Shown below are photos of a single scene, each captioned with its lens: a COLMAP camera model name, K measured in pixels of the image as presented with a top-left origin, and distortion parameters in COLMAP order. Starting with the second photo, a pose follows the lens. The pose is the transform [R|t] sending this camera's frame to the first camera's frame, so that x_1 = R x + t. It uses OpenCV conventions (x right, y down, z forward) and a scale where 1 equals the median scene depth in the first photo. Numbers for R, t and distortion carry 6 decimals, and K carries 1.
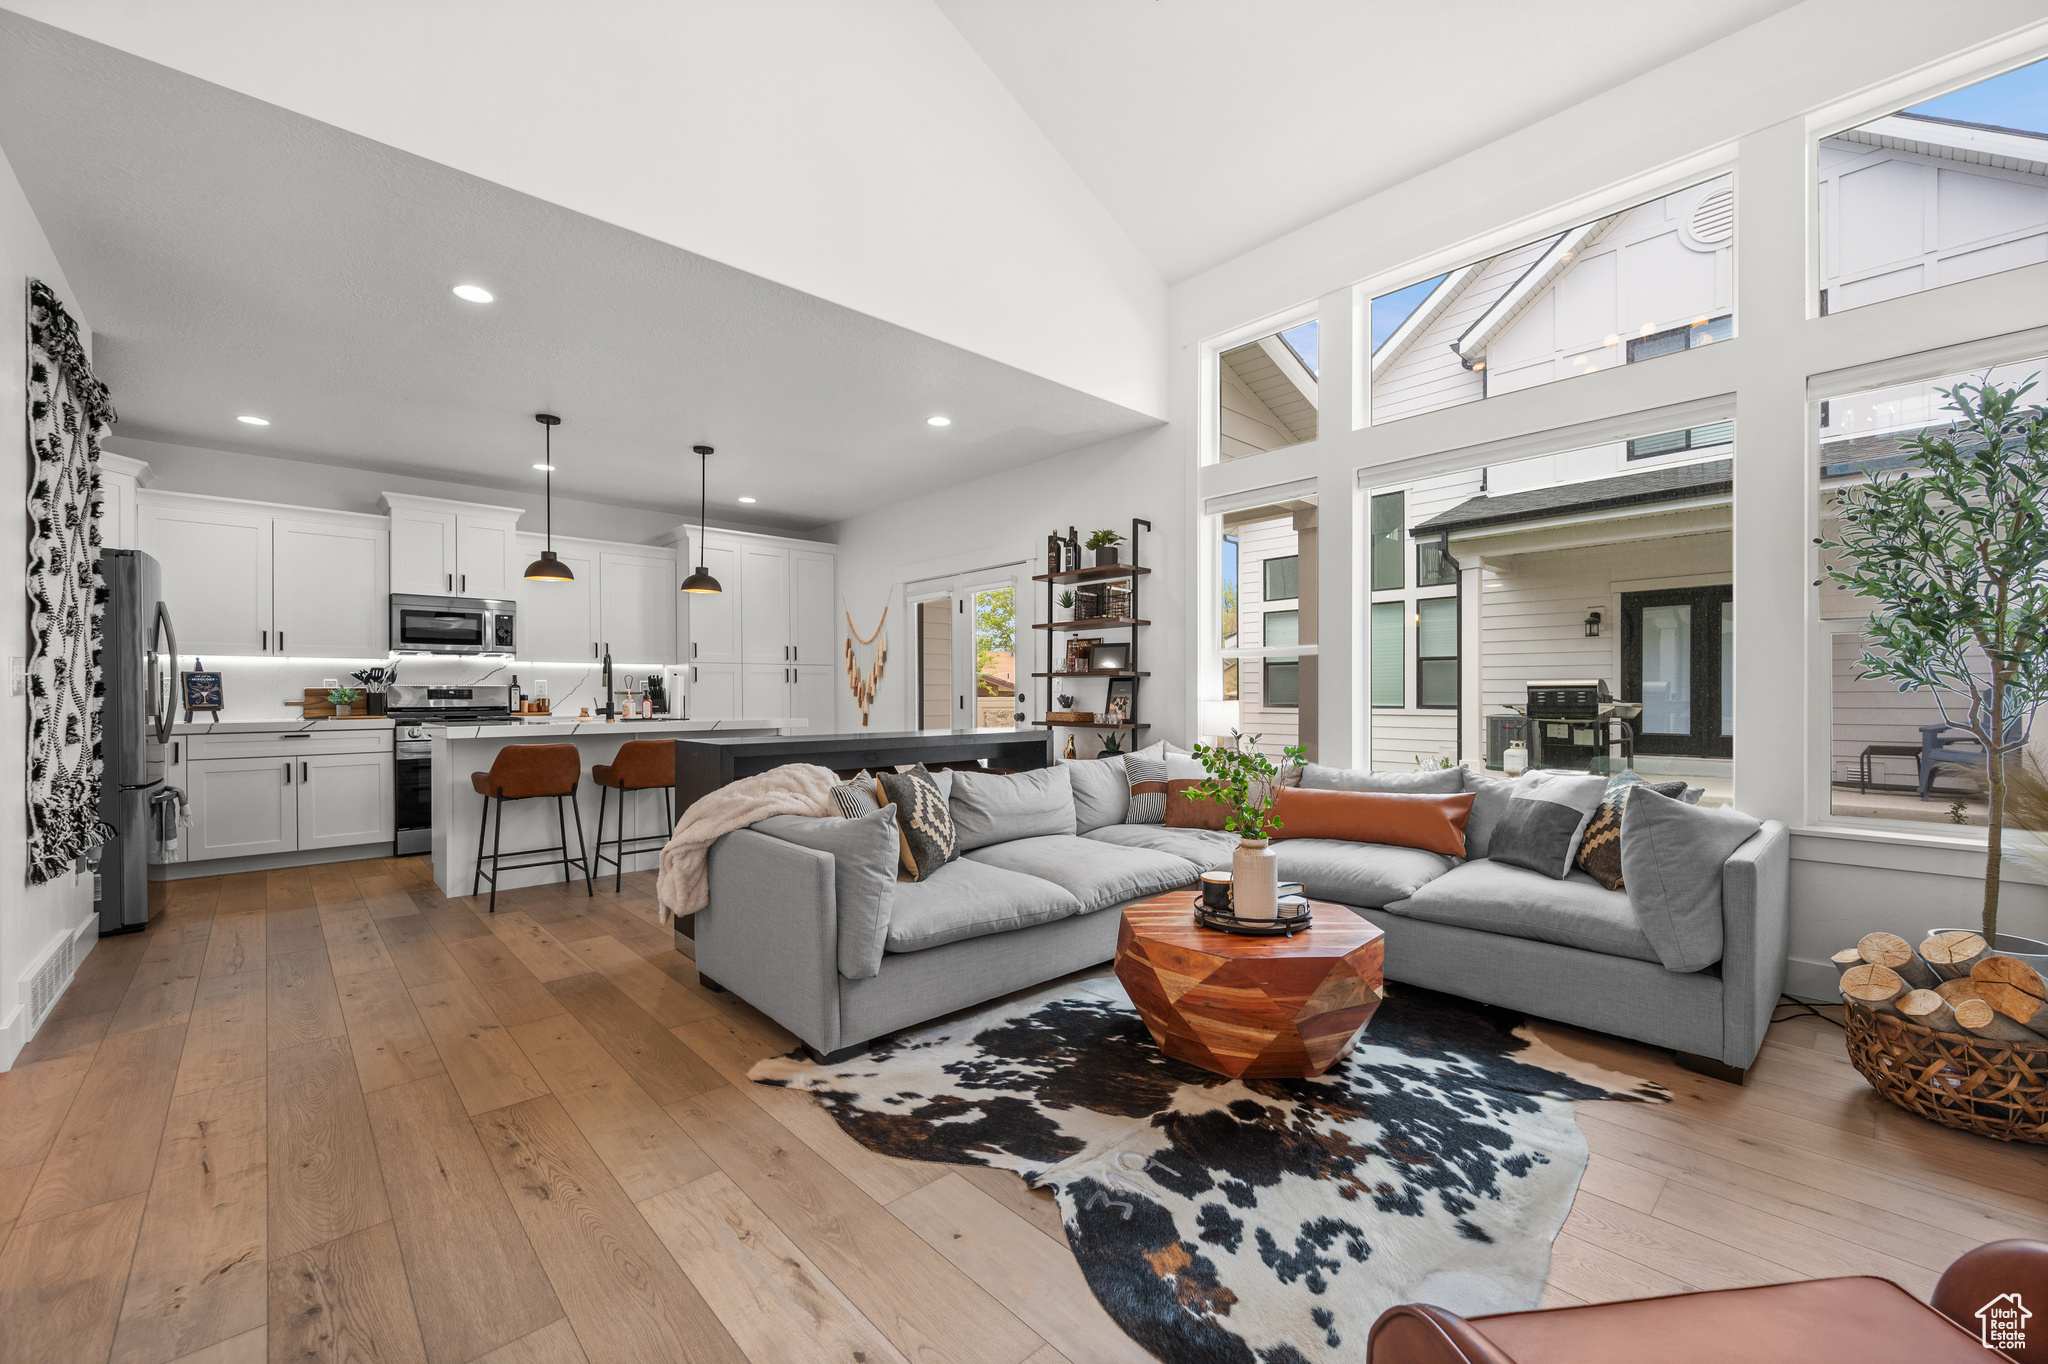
lens RADIAL K [[823.2, 0, 1030.3], [0, 823.2, 691.6], [0, 0, 1]] dist [0.000819, -0.000474]
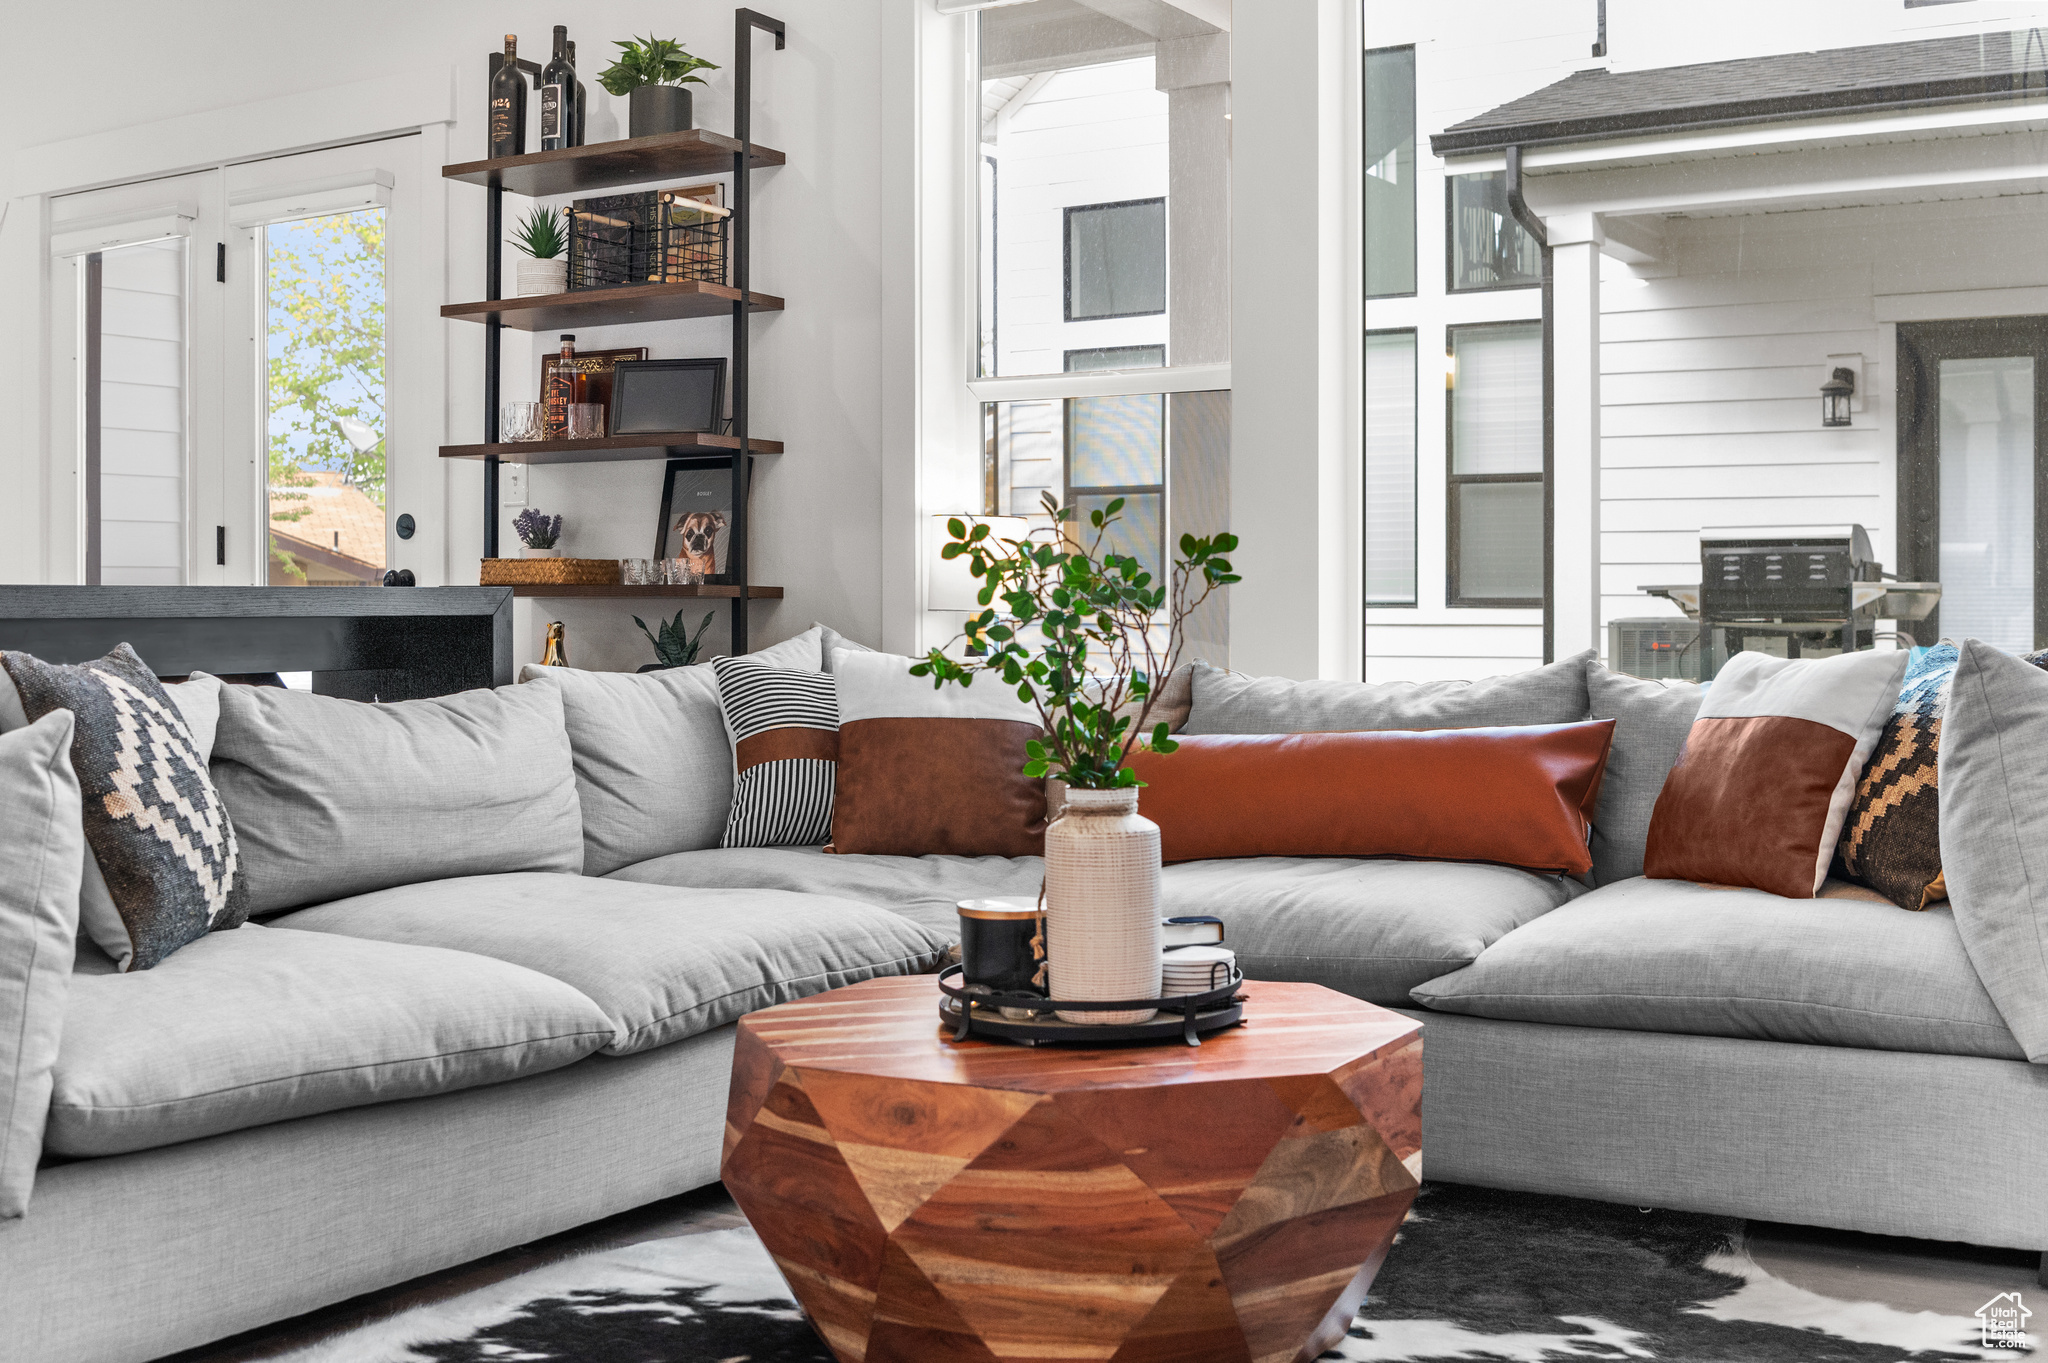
lens RADIAL K [[2331.2, 0, 1035.3], [0, 2331.2, 615.5], [0, 0, 1]] dist [-0.086224, -0.022713]
pose [[0.963762, 0.000009, 0.266765, -0.025058], [-0.001366, 0.999987, 0.004902, 0.066483], [-0.266761, -0.005089, 0.963749, 0.000073]]
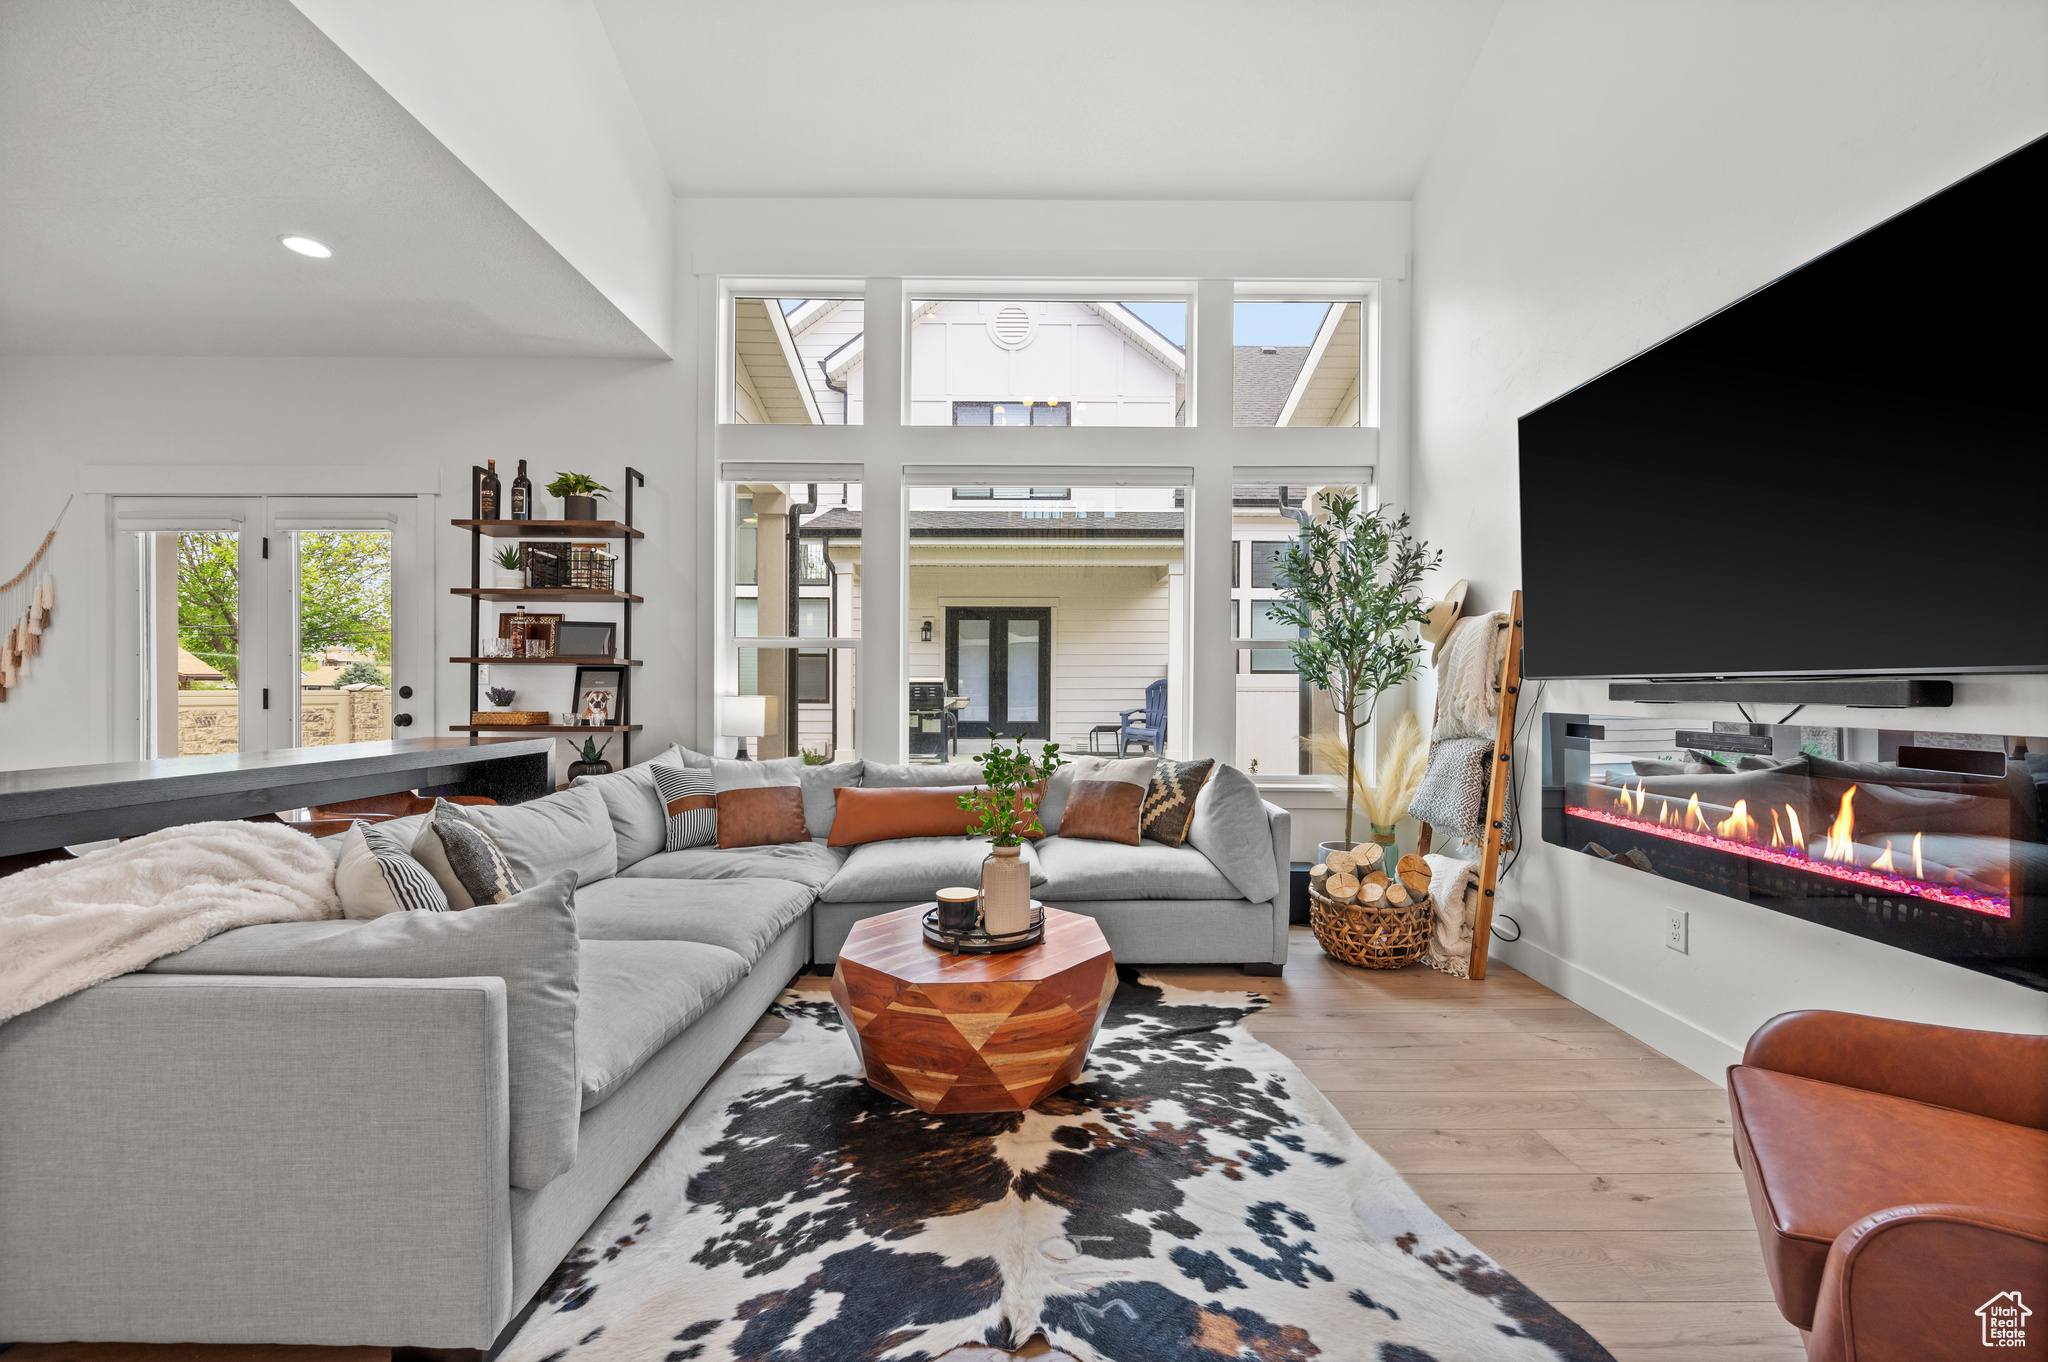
lens RADIAL K [[820.9, 0, 1028.6], [0, 820.9, 689.8], [0, 0, 1]] dist [-0.001484, -0.000402]
pose [[0.676044, 0.003601, 0.736852, -0.275750], [-0.007314, 0.999972, 0.001823, 0.000875], [-0.736825, -0.006621, 0.676052, 0.250756]]
